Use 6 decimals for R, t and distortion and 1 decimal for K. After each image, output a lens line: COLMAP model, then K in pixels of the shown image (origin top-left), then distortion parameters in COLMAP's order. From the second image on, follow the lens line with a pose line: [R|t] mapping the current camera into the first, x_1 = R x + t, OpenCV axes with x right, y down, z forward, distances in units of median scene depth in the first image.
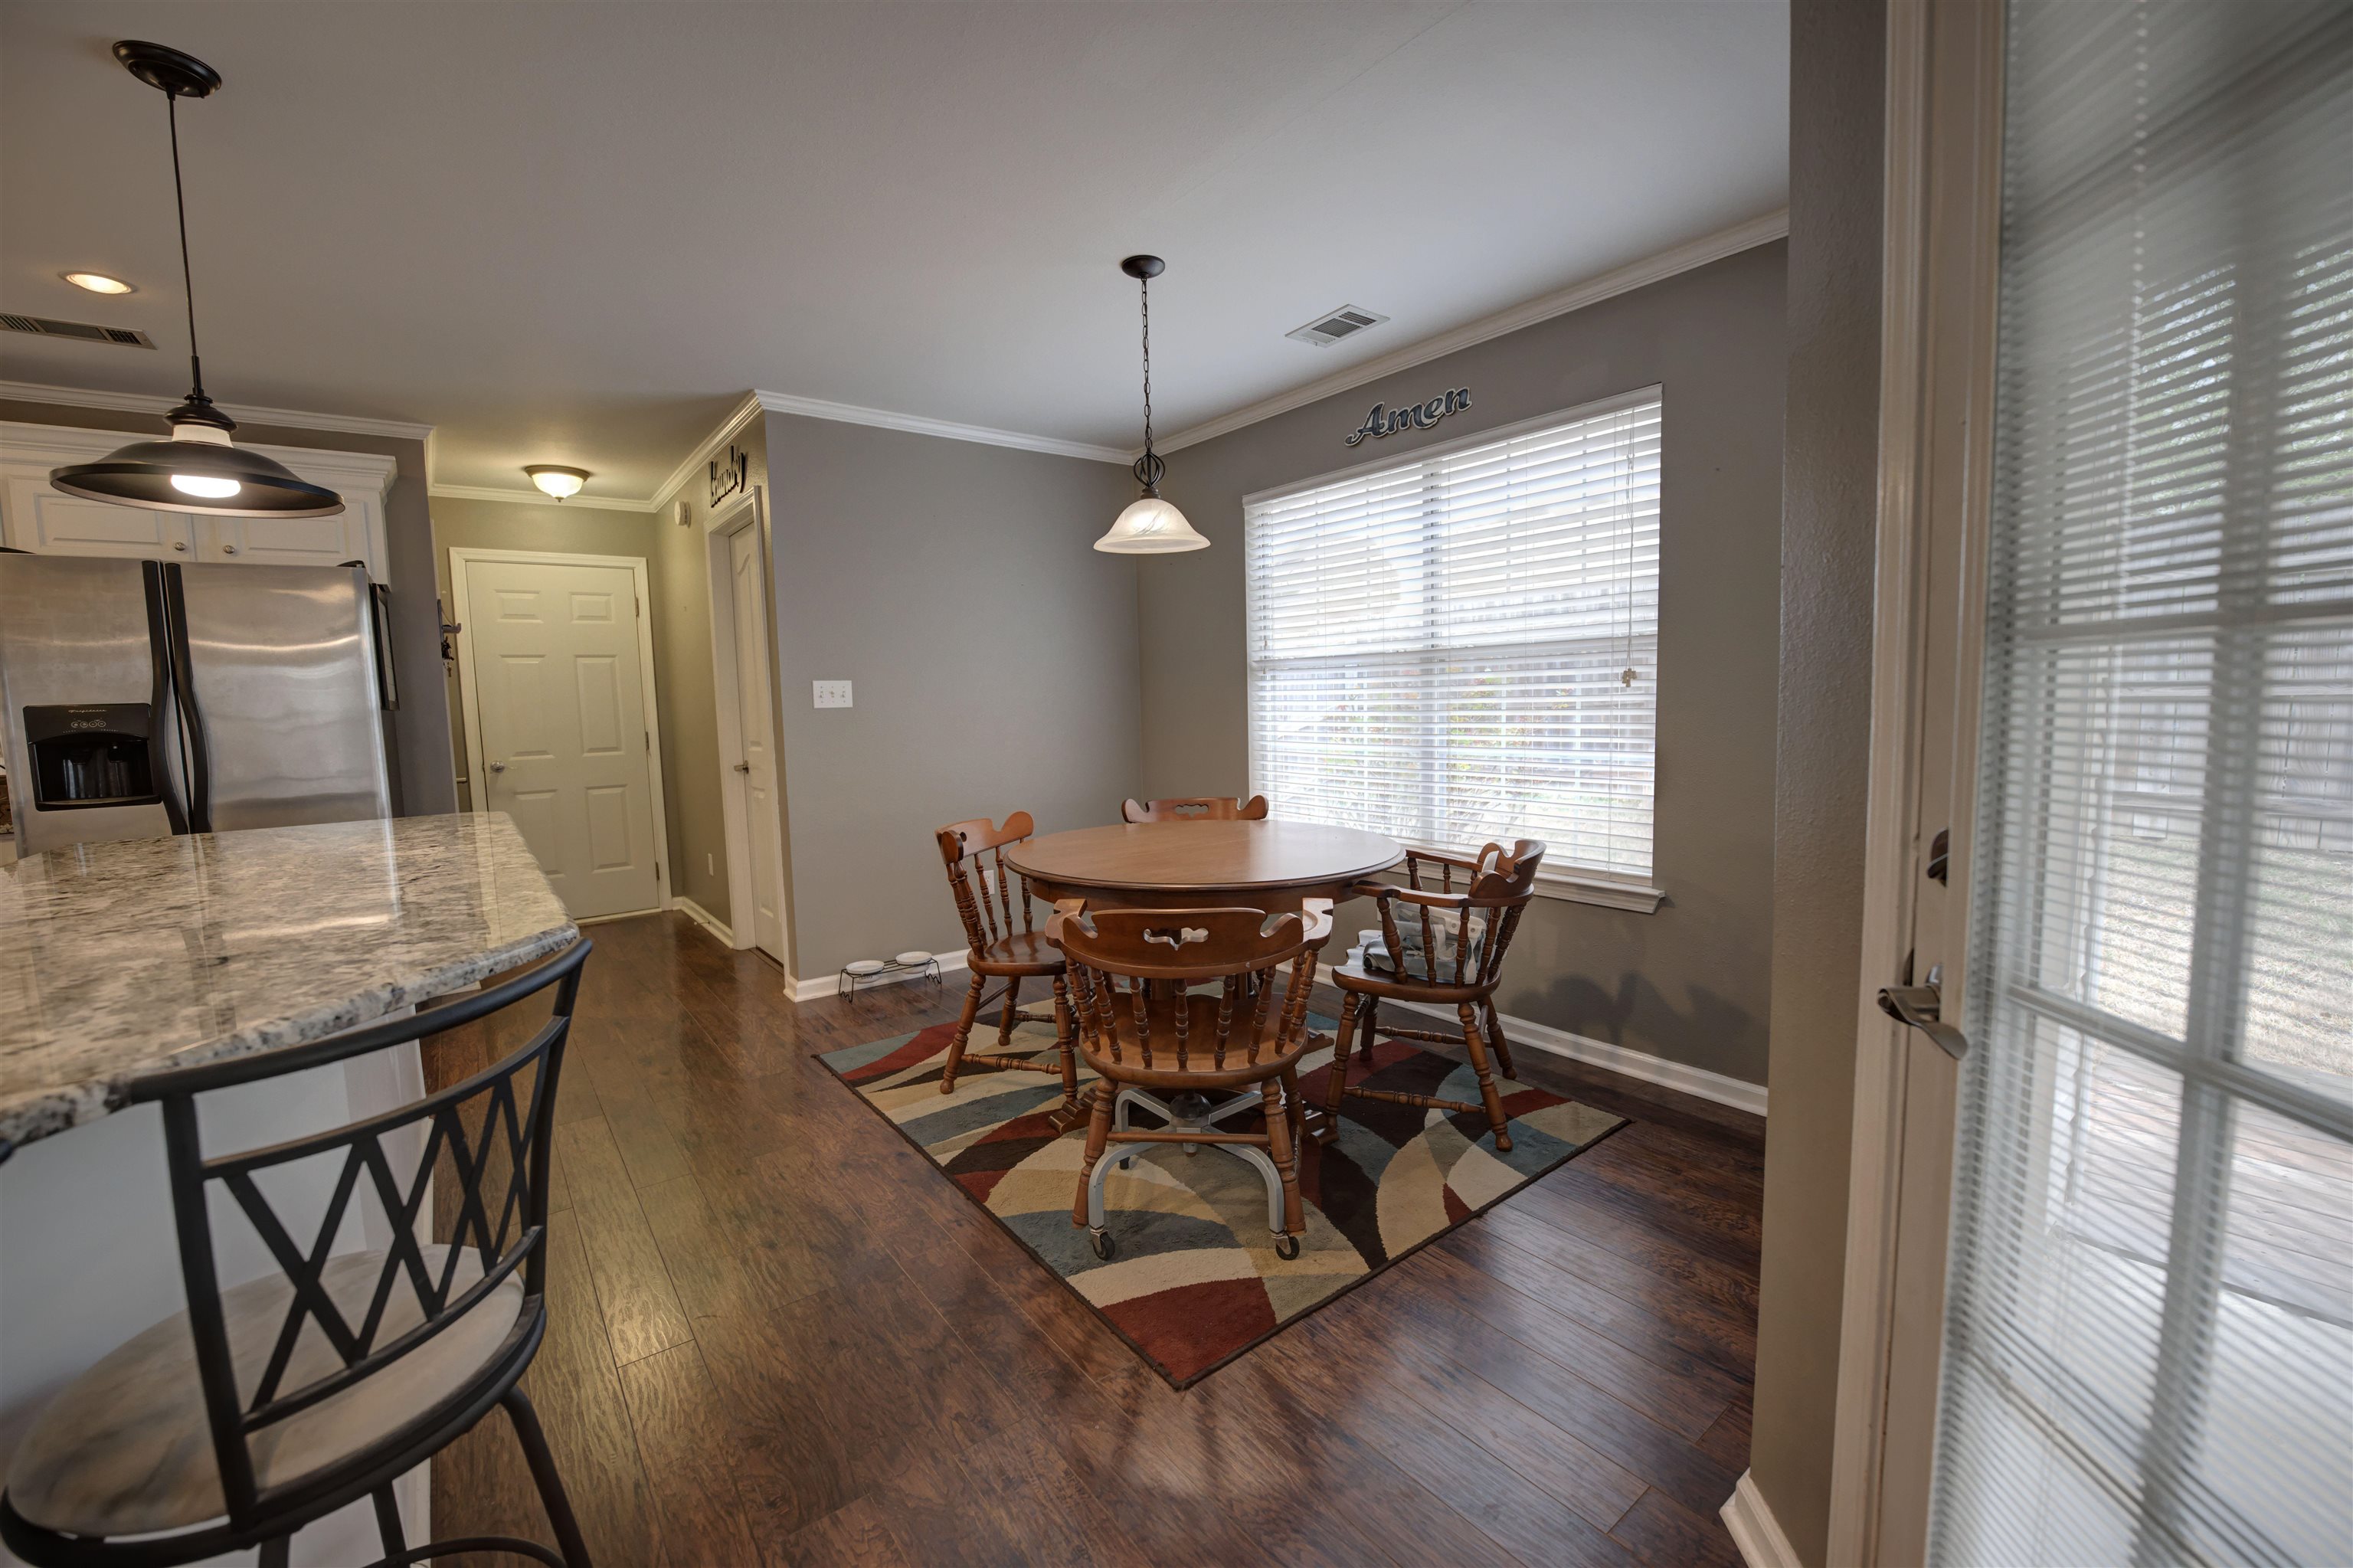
lens RADIAL K [[947.2, 0, 1175.8], [0, 947.2, 784.4], [0, 0, 1]] dist [-0.024239, 0.001989]
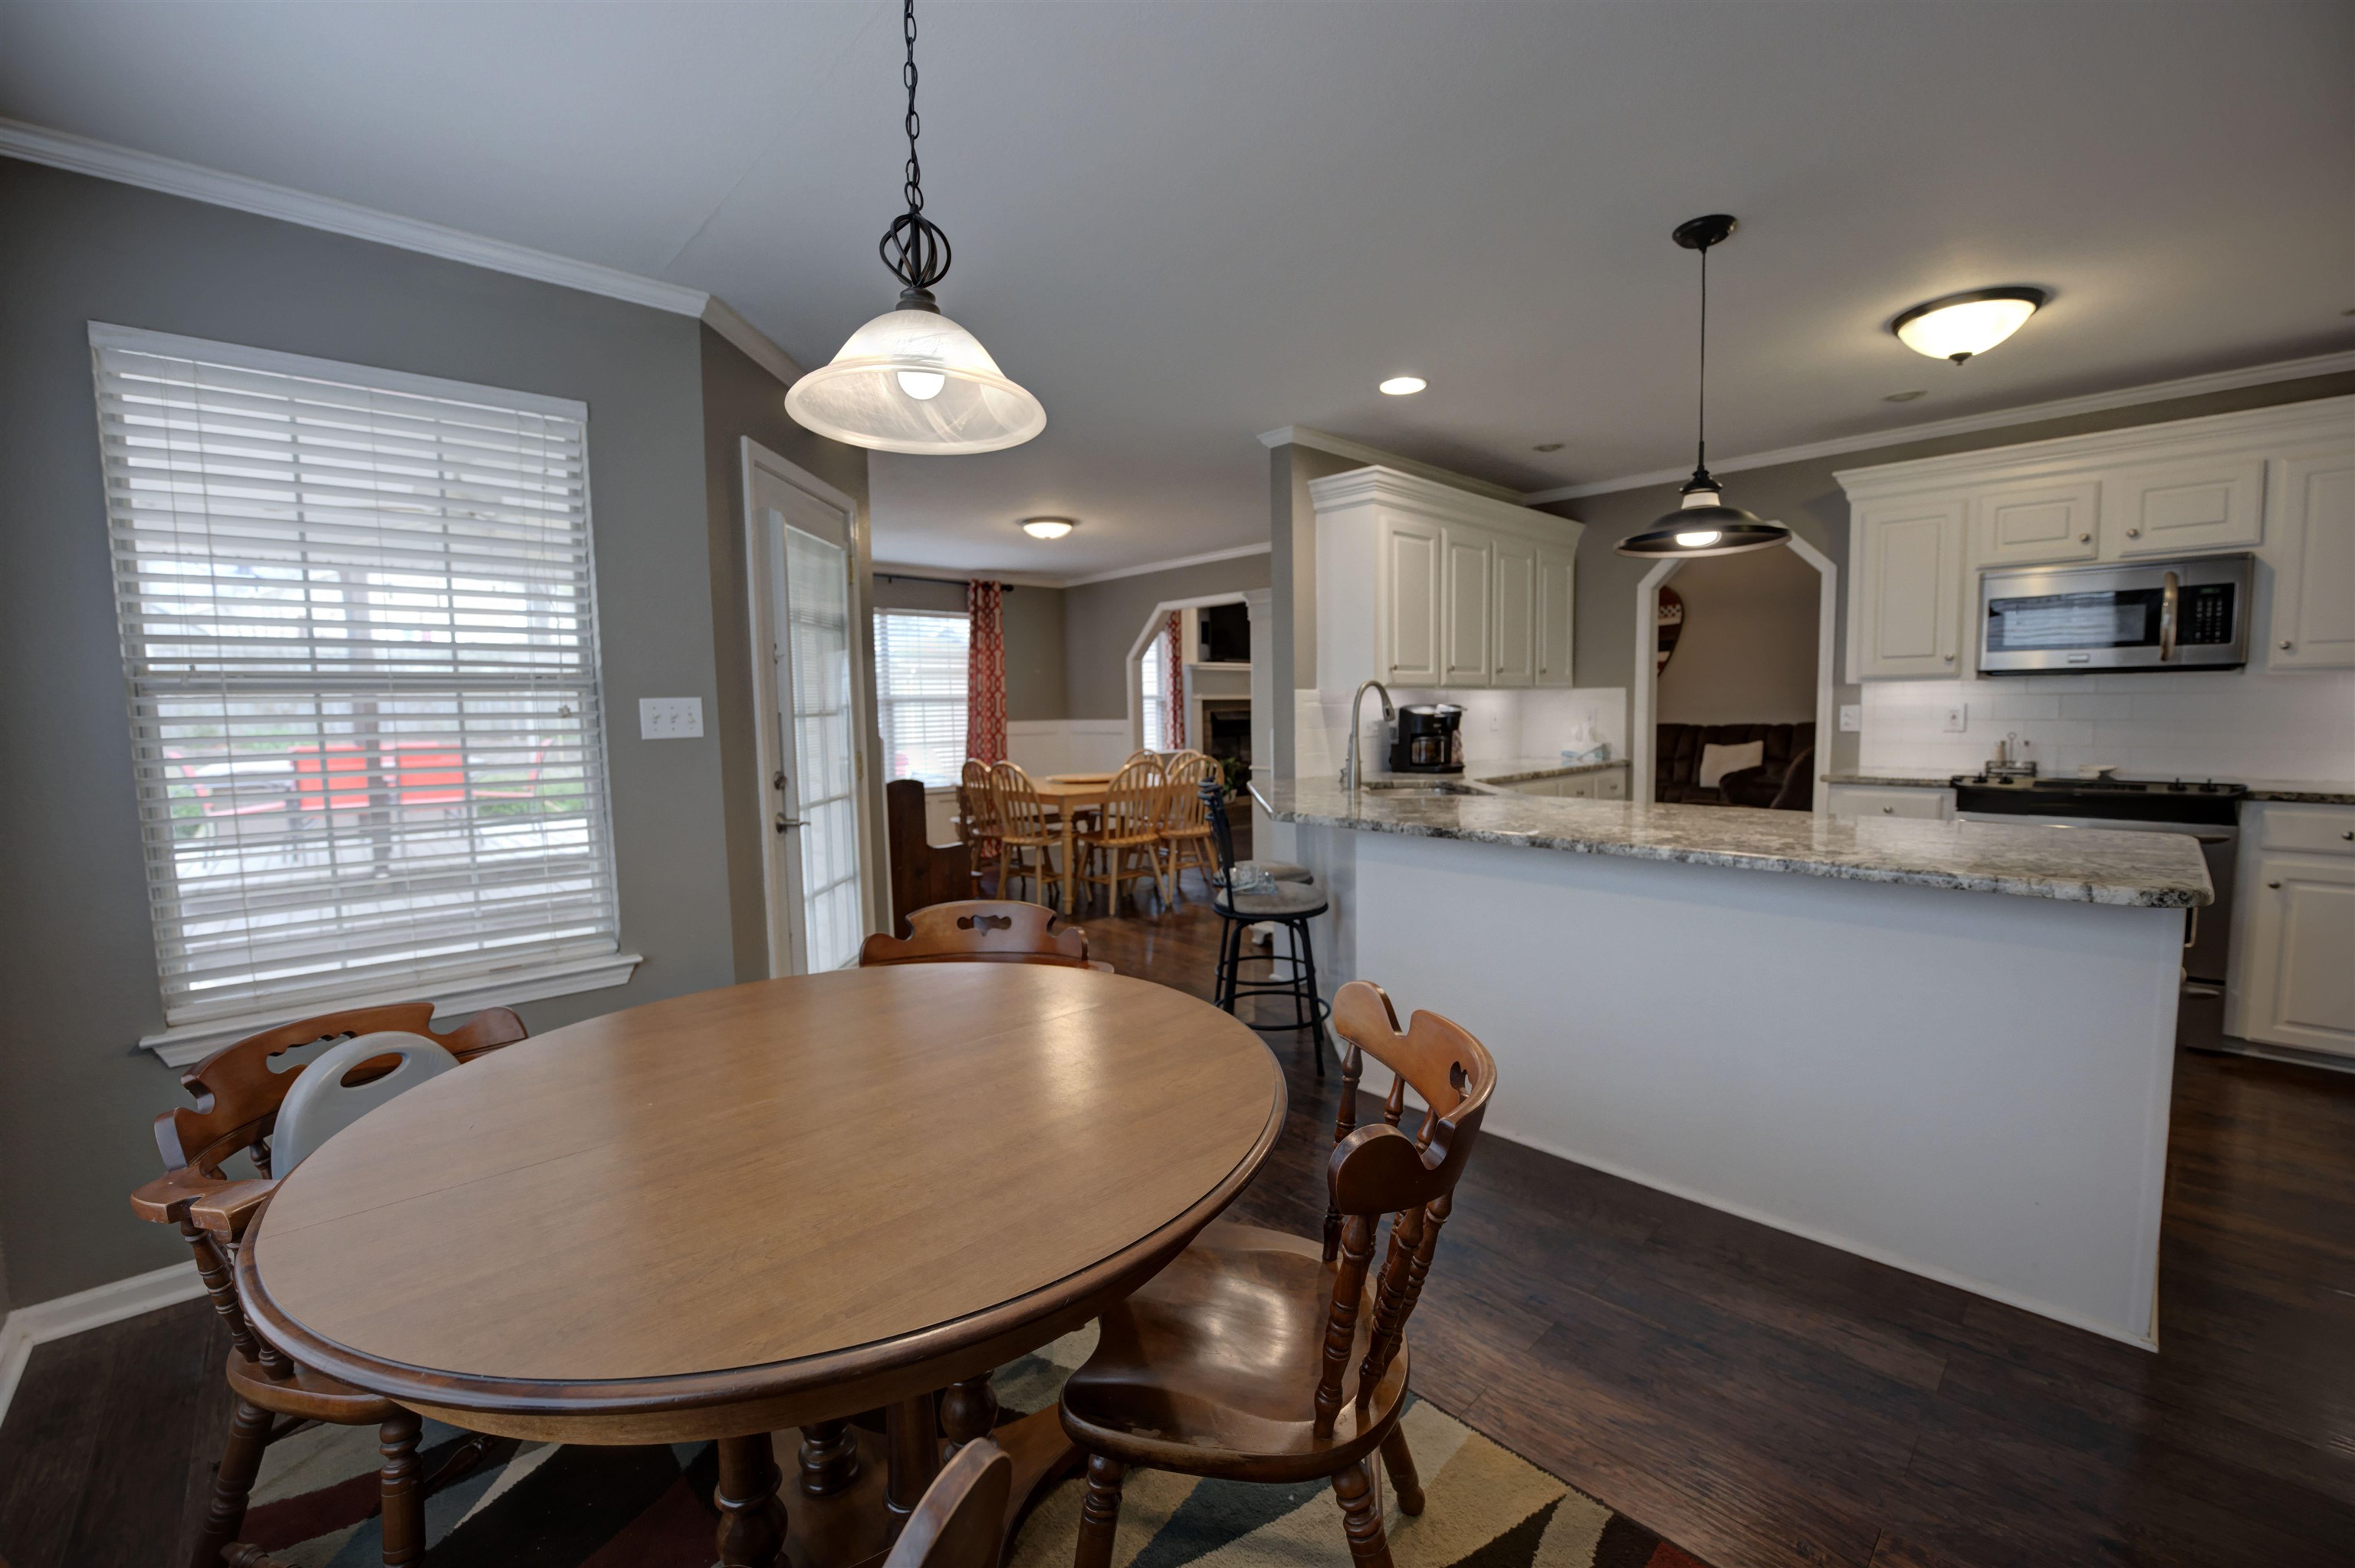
lens RADIAL K [[947.8, 0, 1184.9], [0, 947.8, 780.2], [0, 0, 1]] dist [-0.024239, 0.001989]
pose [[-0.994257, 0.049985, -0.094627, -0.090251], [0.033148, 0.984575, 0.171792, -0.133744], [0.101754, 0.167669, -0.980578, 1.310475]]
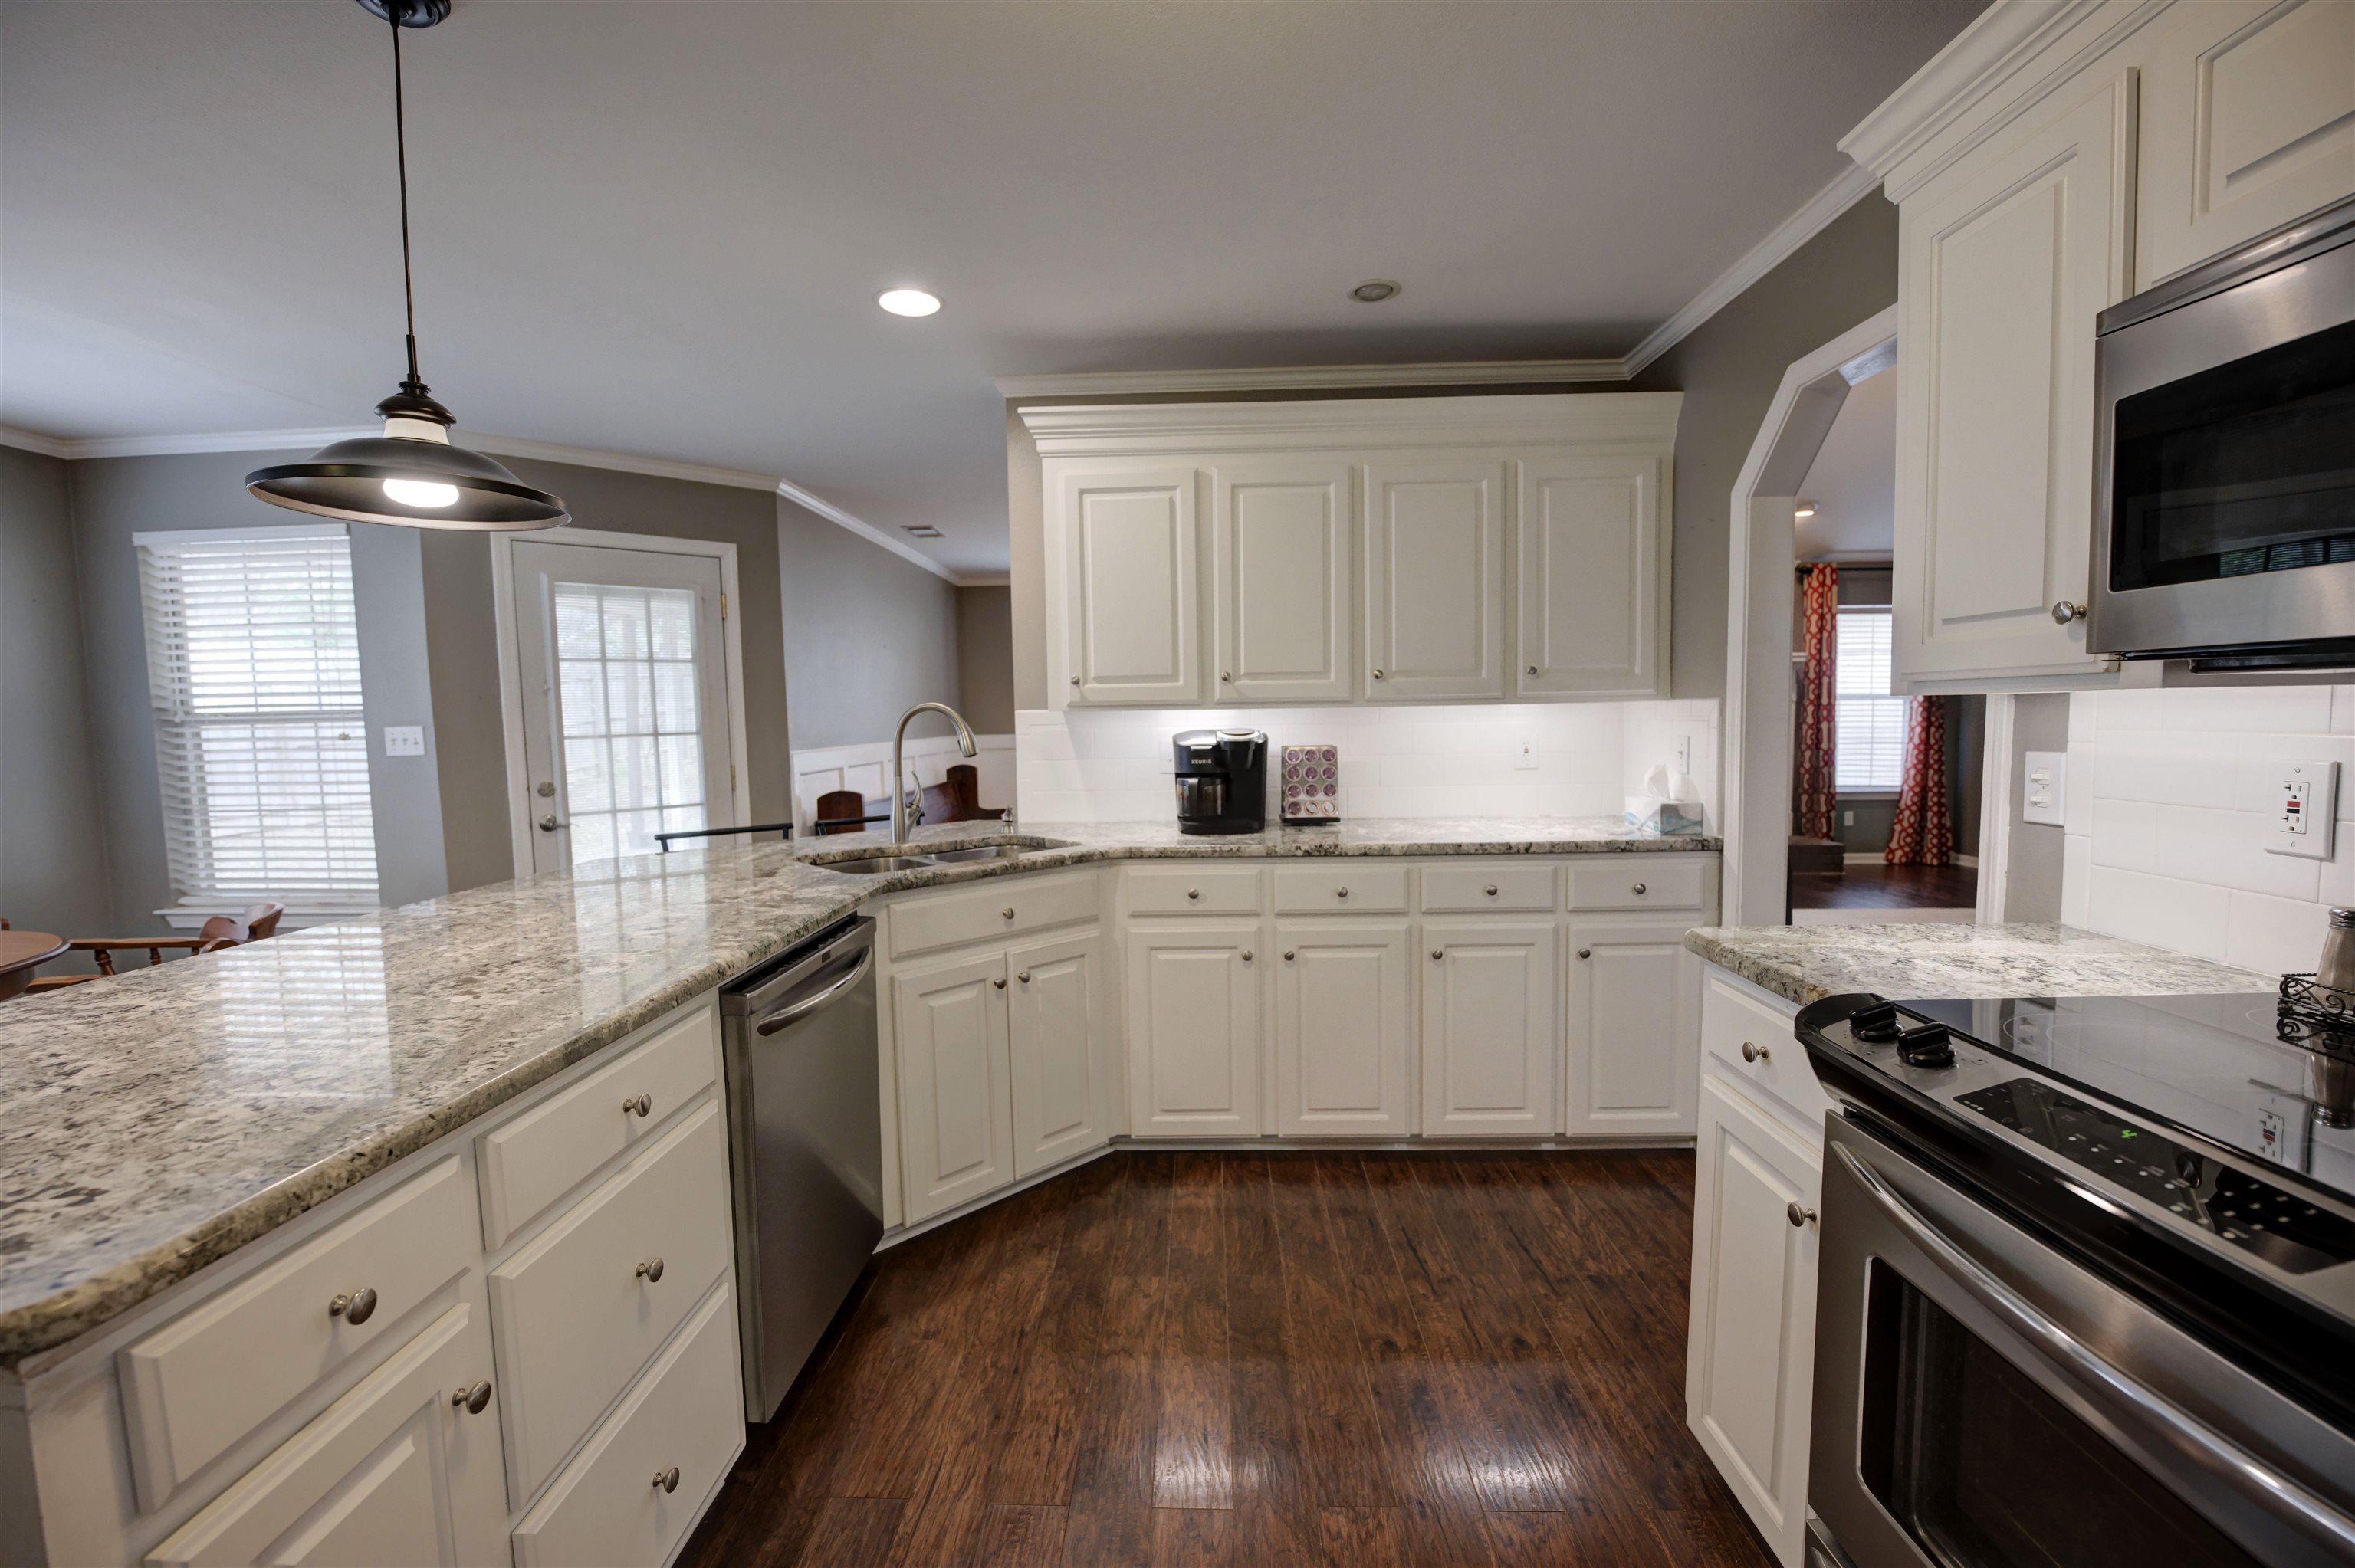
lens RADIAL K [[947.8, 0, 1170.1], [0, 947.8, 787.9], [0, 0, 1]] dist [-0.024239, 0.001989]
pose [[-0.764967, -0.010704, 0.643981, -1.180686], [0.096340, 0.986711, 0.130841, -0.061092], [-0.636824, 0.162130, -0.753770, 0.698388]]
